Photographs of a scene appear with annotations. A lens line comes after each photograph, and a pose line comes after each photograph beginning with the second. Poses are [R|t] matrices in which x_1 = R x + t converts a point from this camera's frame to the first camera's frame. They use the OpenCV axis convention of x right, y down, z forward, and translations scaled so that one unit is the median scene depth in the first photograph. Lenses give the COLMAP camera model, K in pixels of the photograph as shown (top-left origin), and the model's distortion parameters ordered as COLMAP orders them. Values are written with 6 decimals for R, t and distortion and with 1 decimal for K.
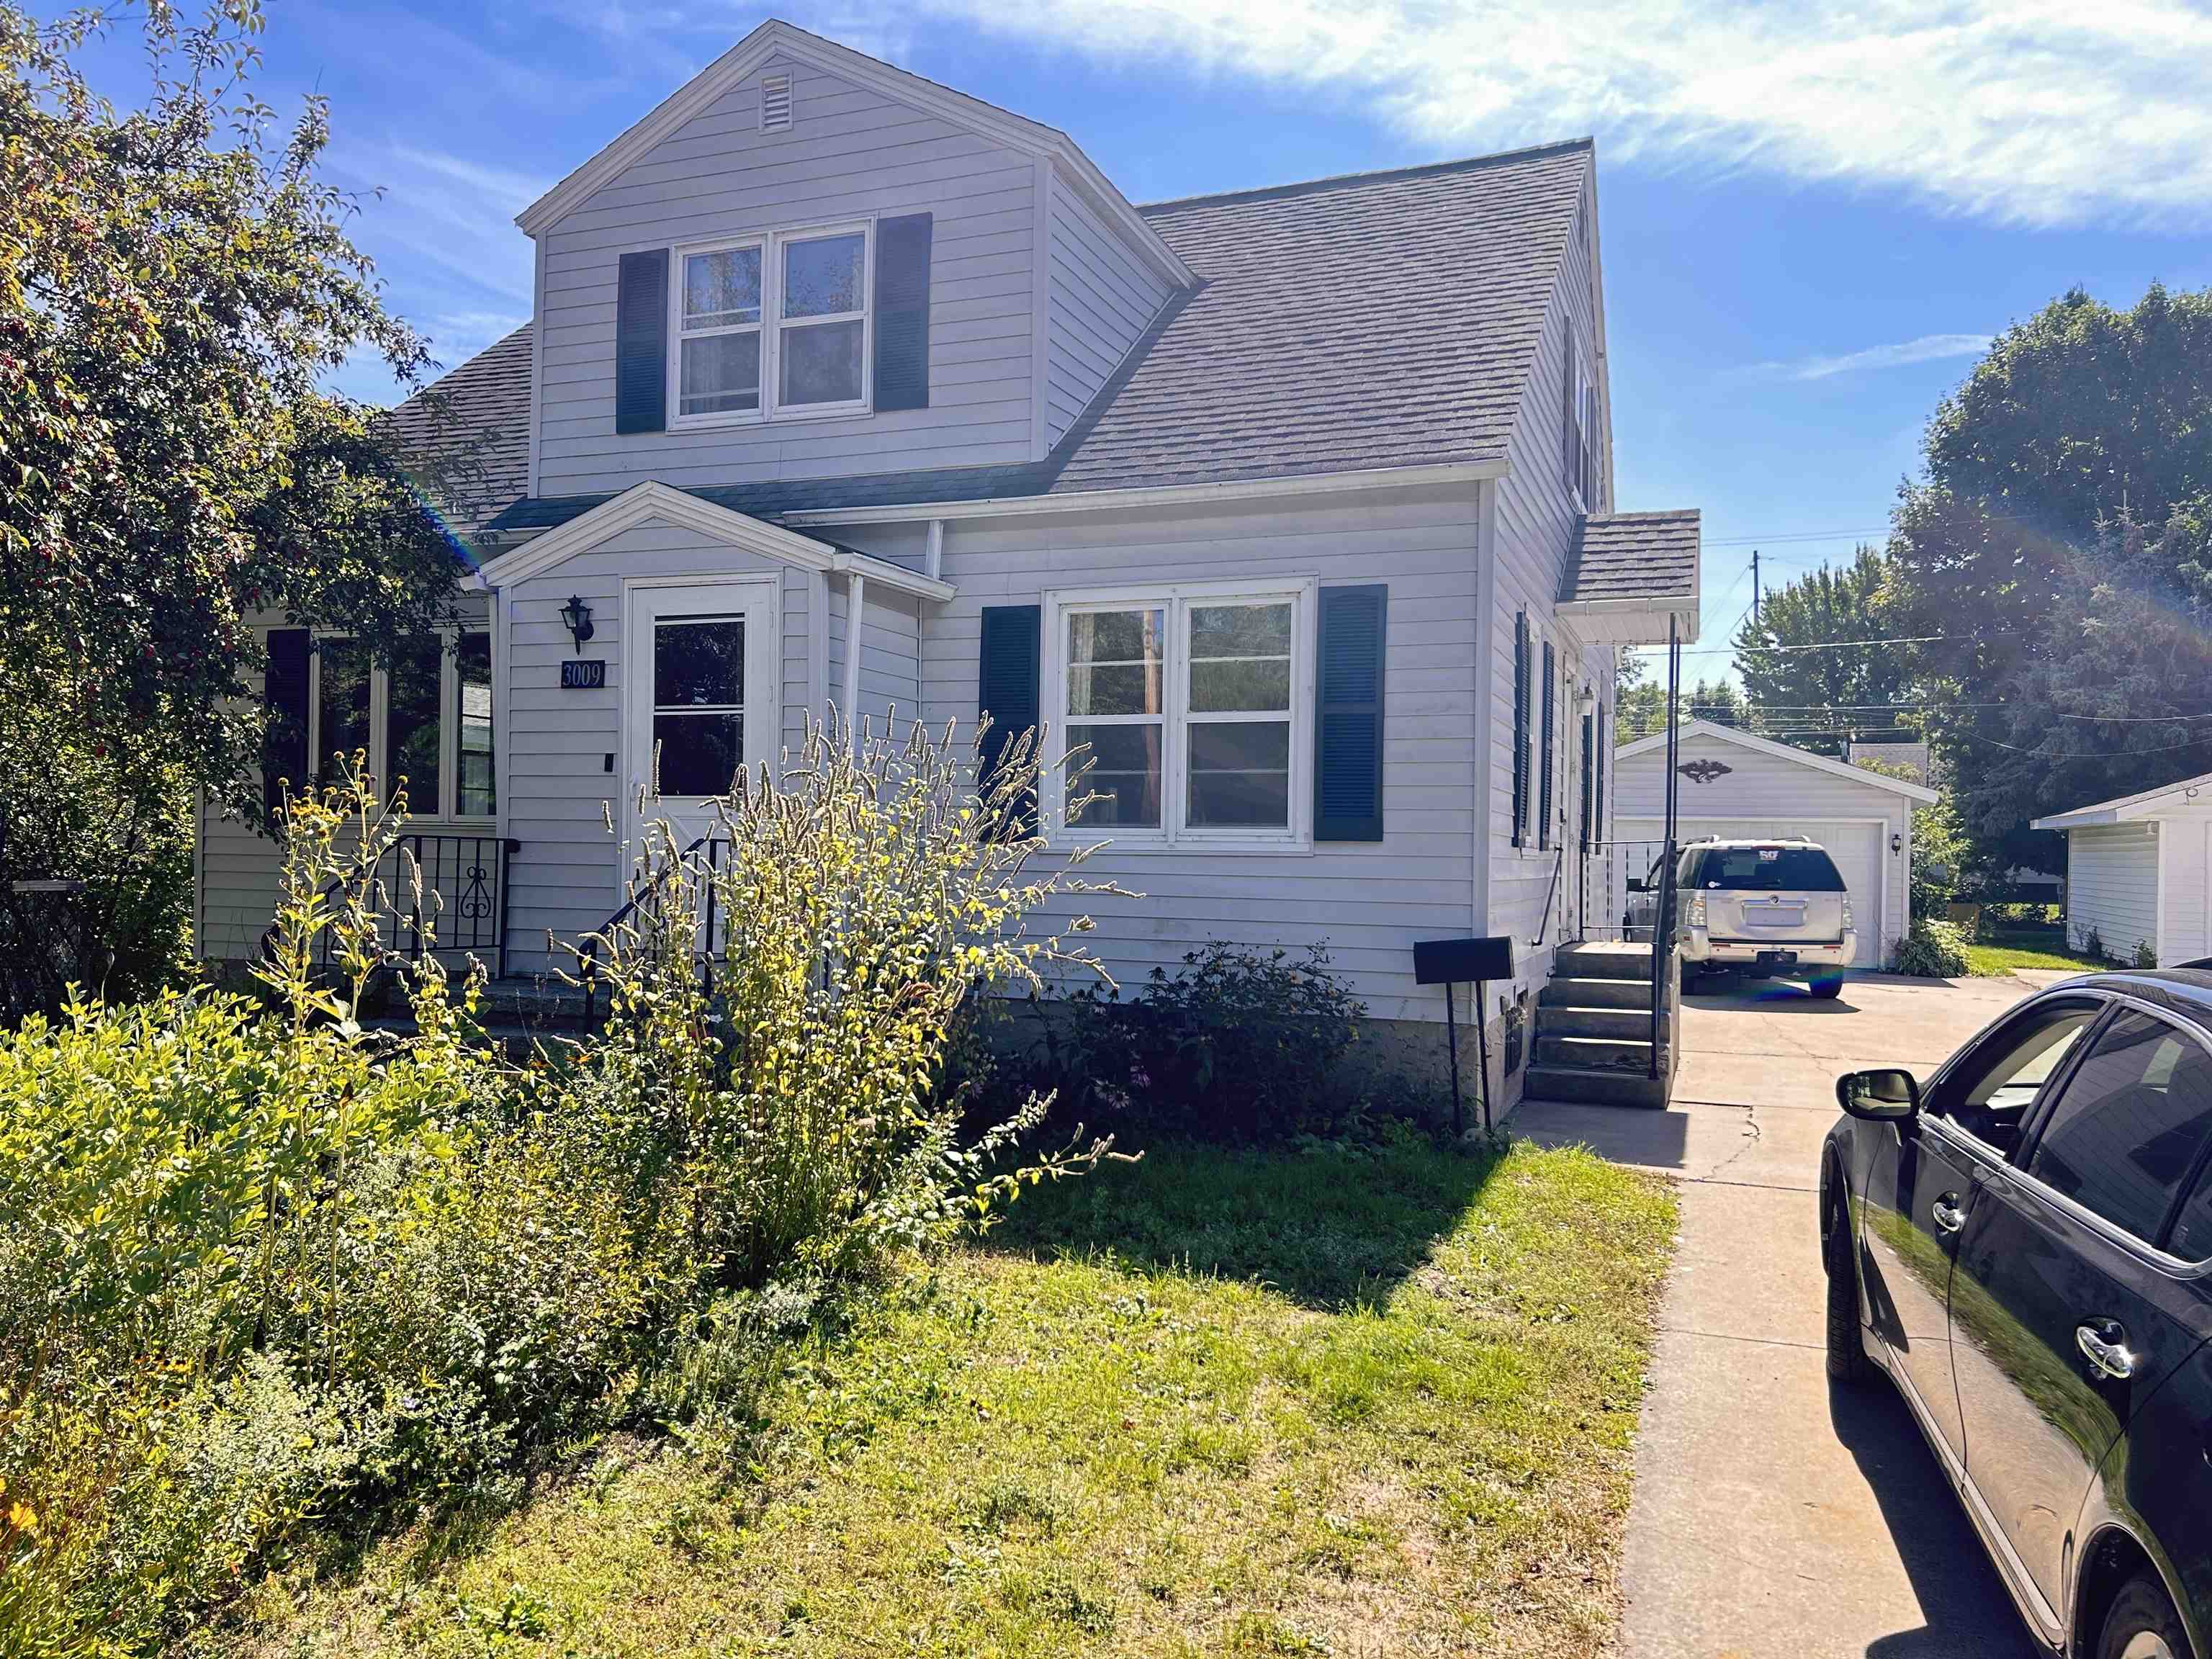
lens RADIAL K [[1684.2, 0, 1105.7], [0, 1684.2, 833.3], [0, 0, 1]] dist [0.051665, -0.041301]
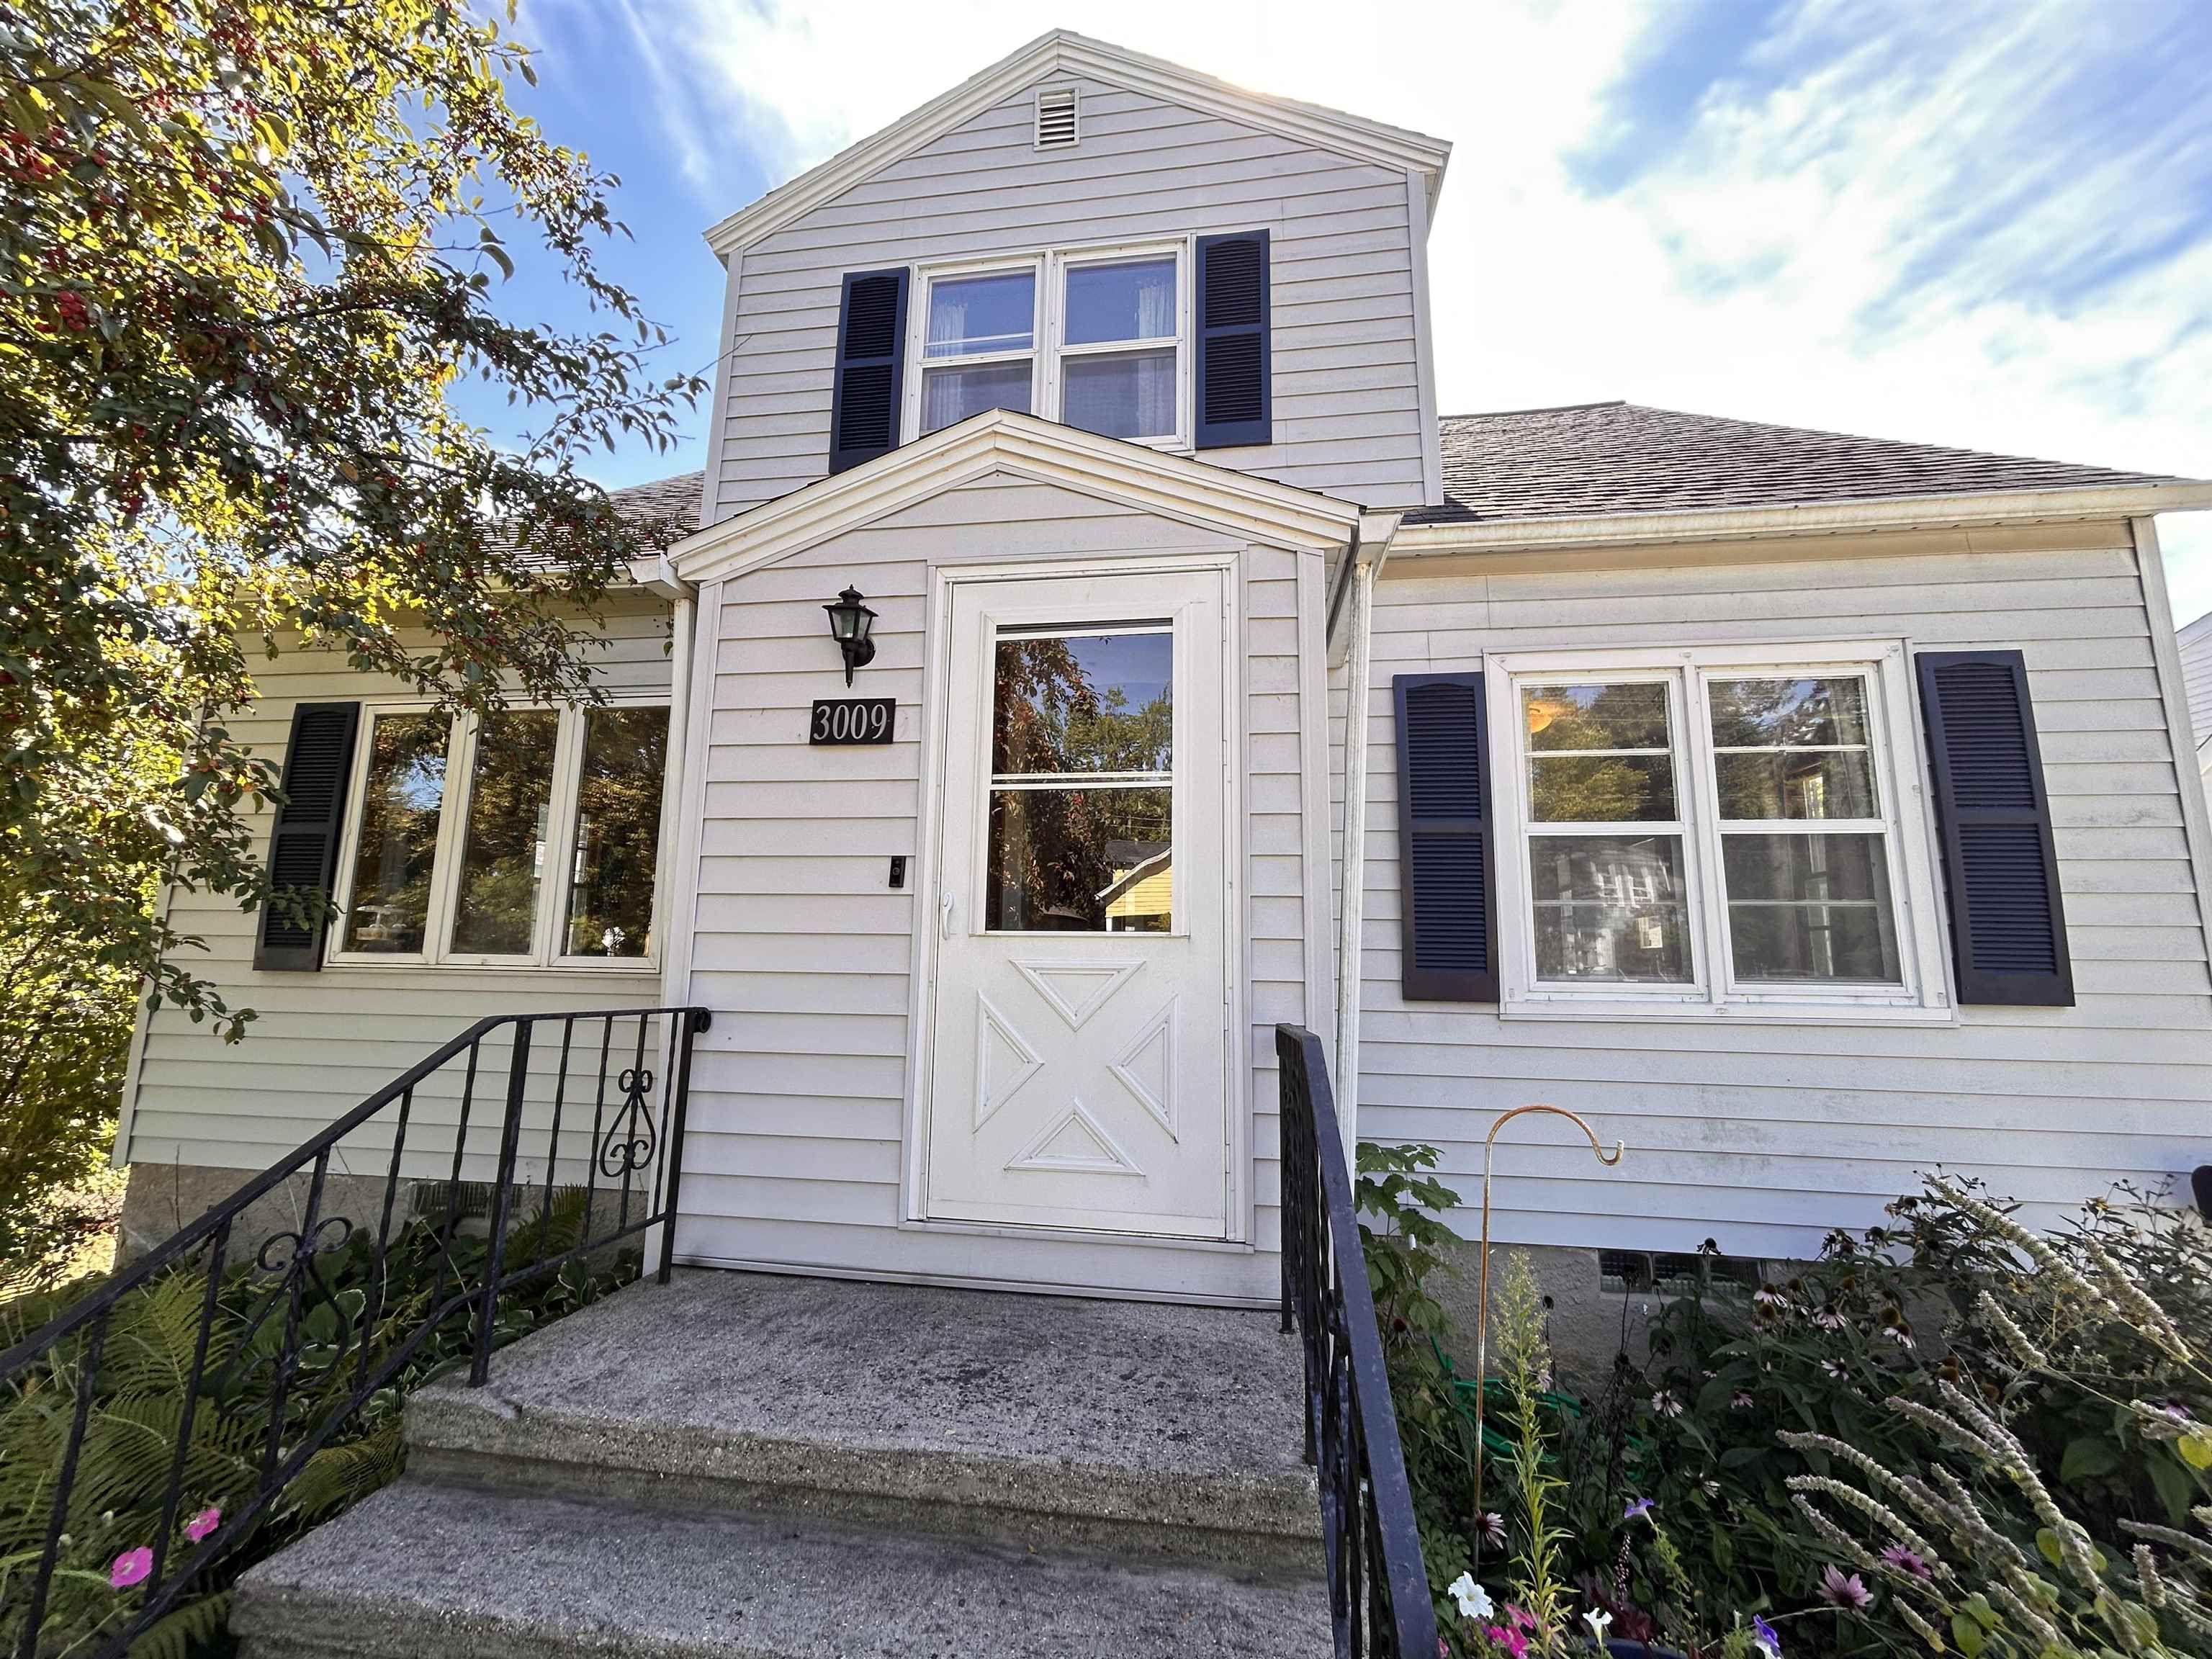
lens RADIAL K [[897.9, 0, 1099.2], [0, 897.9, 828.8], [0, 0, 1]] dist [0.004212, 0.000334]
pose [[0.974716, 0.034136, 0.220825, -0.294745], [-0.000320, 0.988475, -0.151387, -0.010109], [-0.223448, 0.147488, 0.963493, 0.690307]]
